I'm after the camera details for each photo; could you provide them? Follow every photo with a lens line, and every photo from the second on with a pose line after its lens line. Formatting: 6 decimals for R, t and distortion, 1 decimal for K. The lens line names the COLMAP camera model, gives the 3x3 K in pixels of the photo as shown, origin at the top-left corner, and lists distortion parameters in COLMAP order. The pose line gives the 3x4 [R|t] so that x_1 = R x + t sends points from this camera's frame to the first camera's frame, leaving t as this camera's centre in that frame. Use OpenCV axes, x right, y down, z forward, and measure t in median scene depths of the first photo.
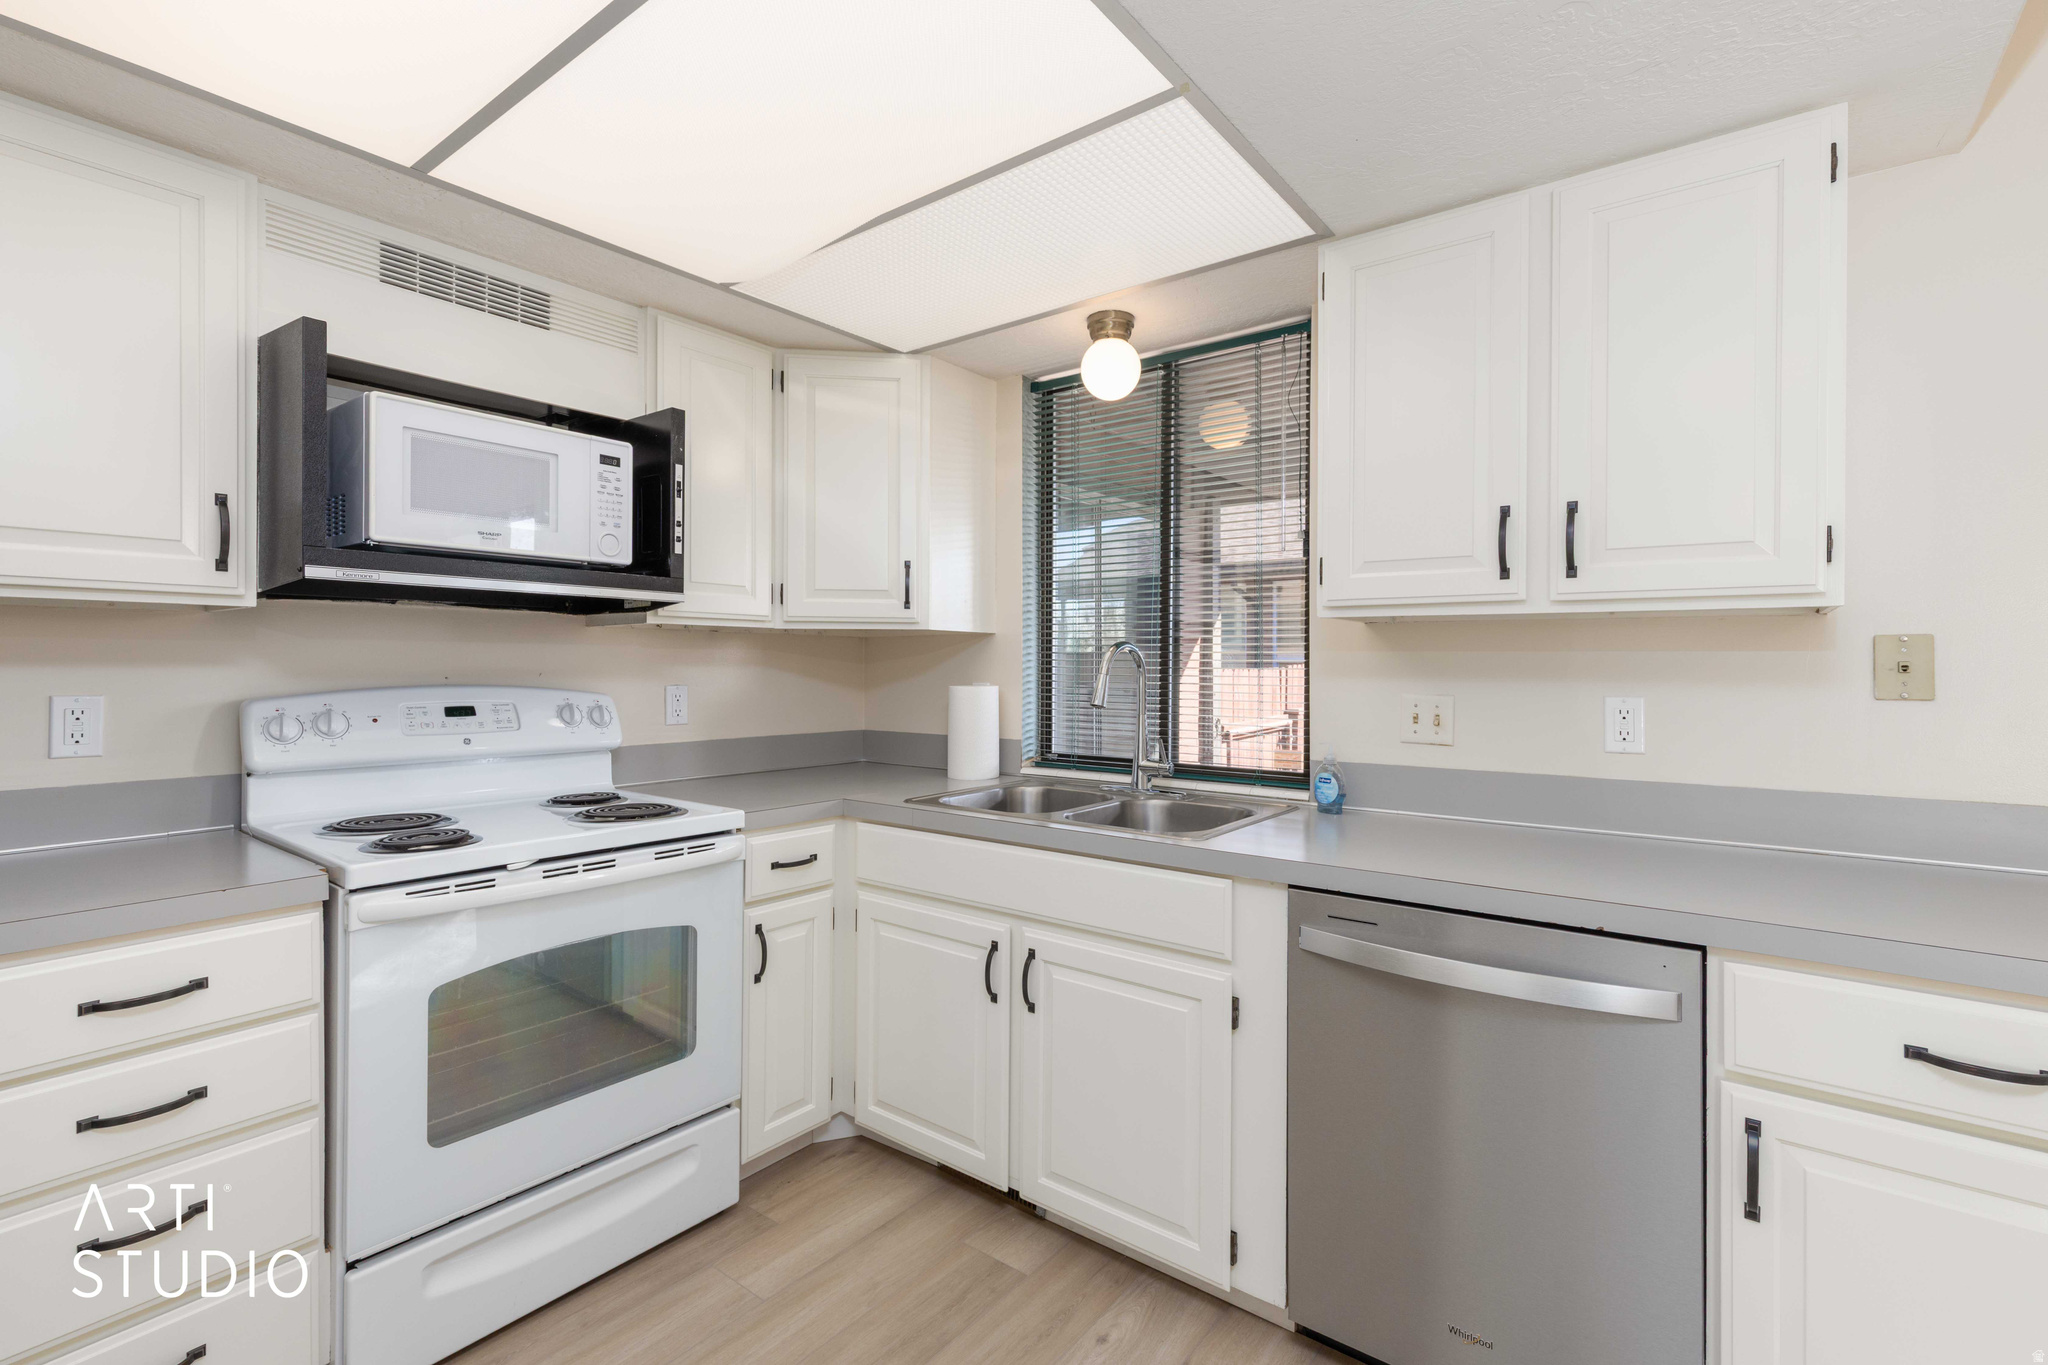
lens RADIAL K [[916.0, 0, 1027.8], [0, 916.0, 658.4], [0, 0, 1]] dist [0.003112, -0.000305]
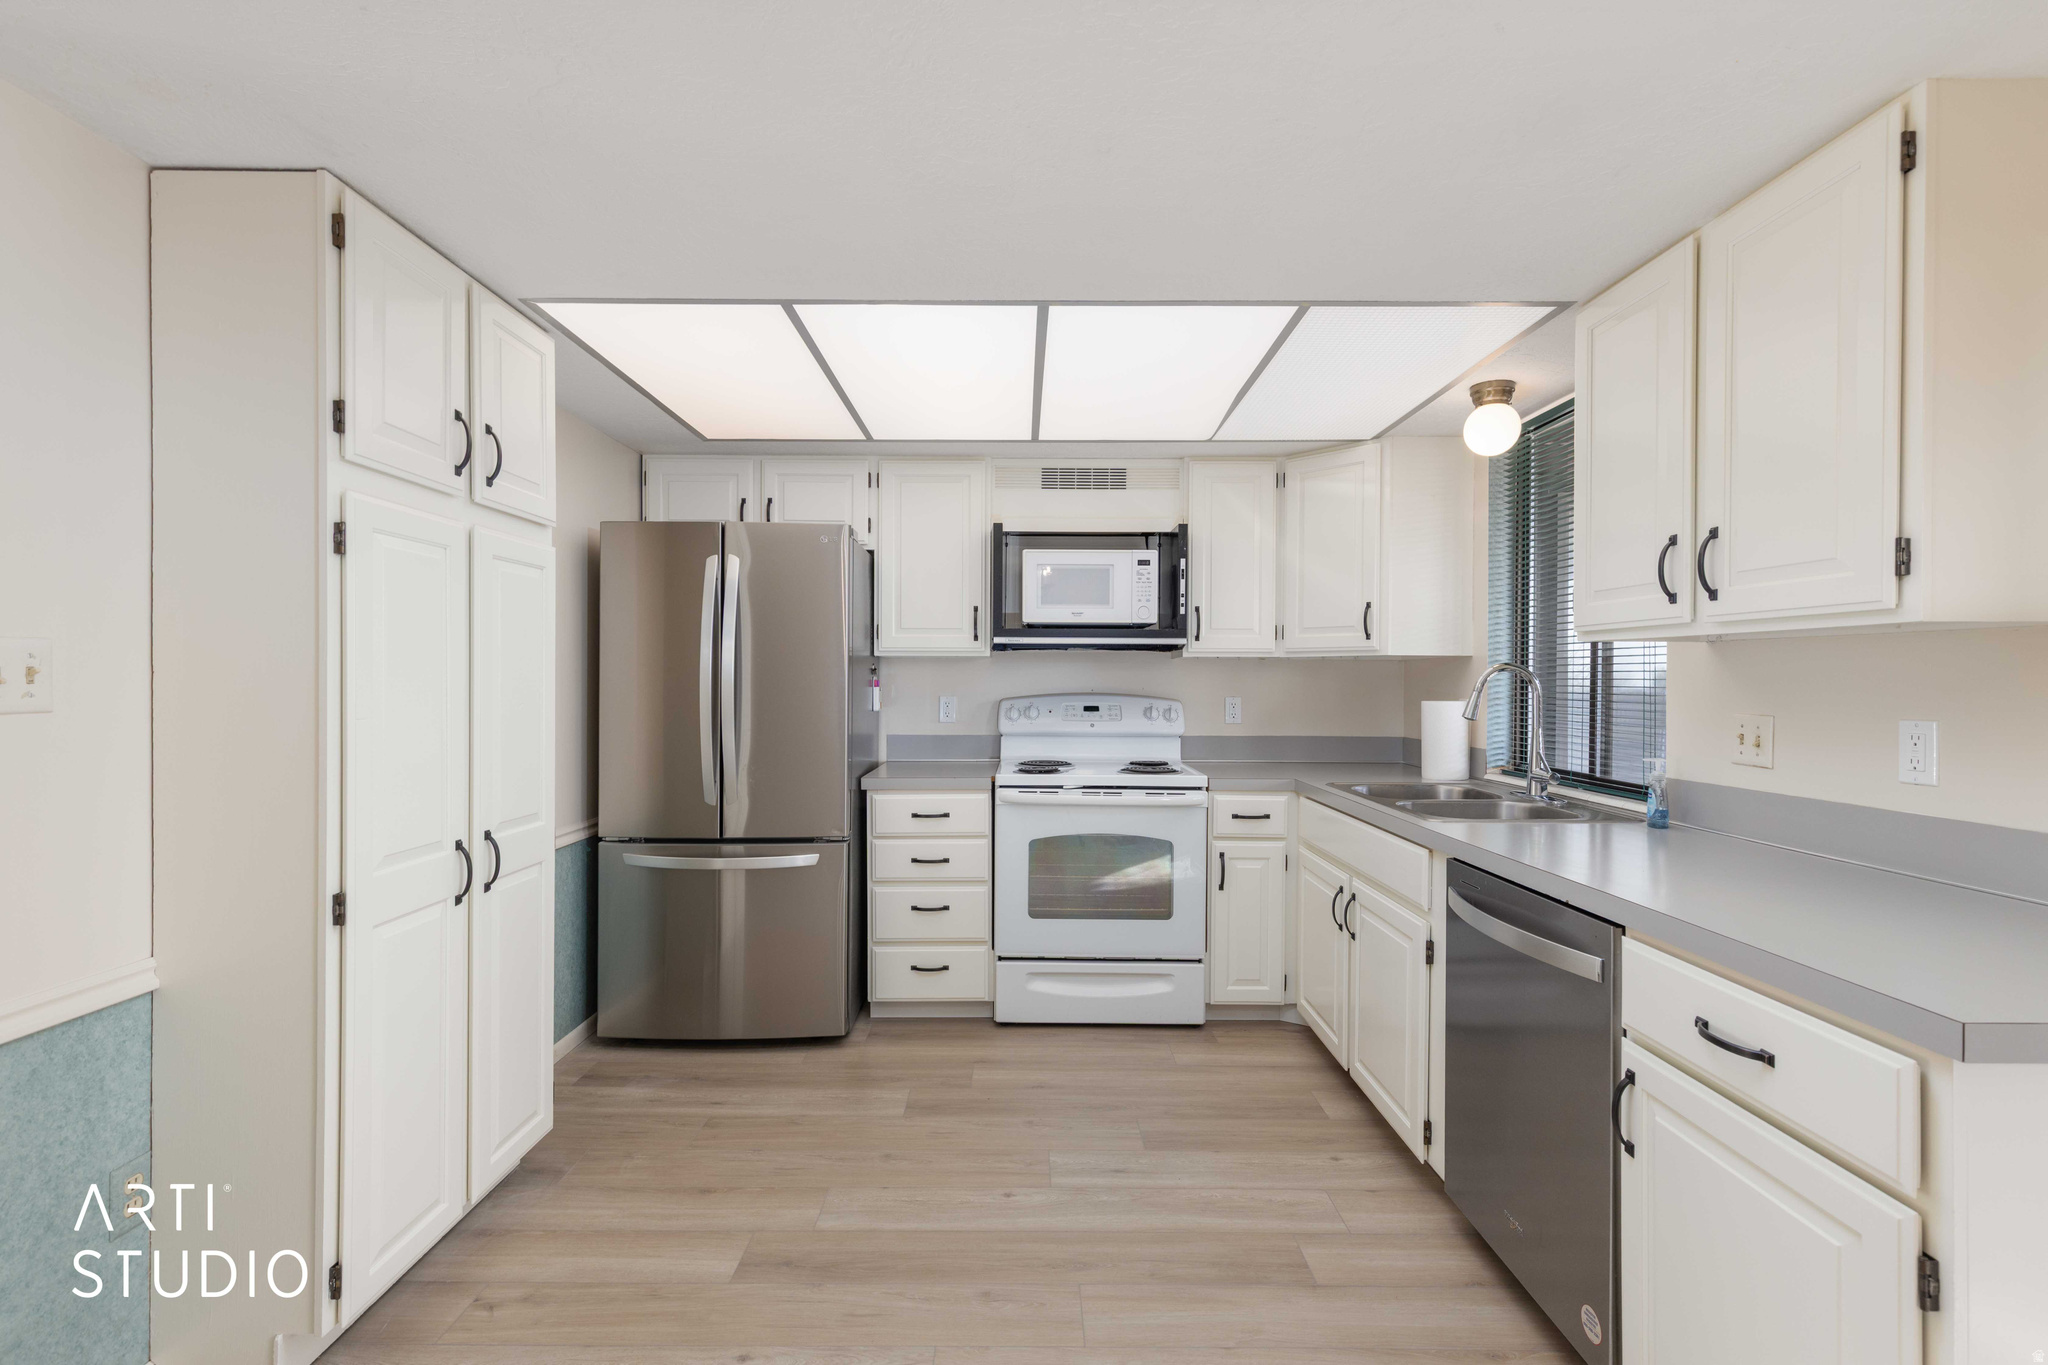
lens RADIAL K [[916.0, 0, 1027.8], [0, 916.0, 658.4], [0, 0, 1]] dist [0.003112, -0.000305]
pose [[0.608417, -0.020070, -0.793364, 0.743935], [0.005030, 0.999758, -0.021434, -0.003173], [0.793602, 0.009050, 0.608370, -0.198112]]
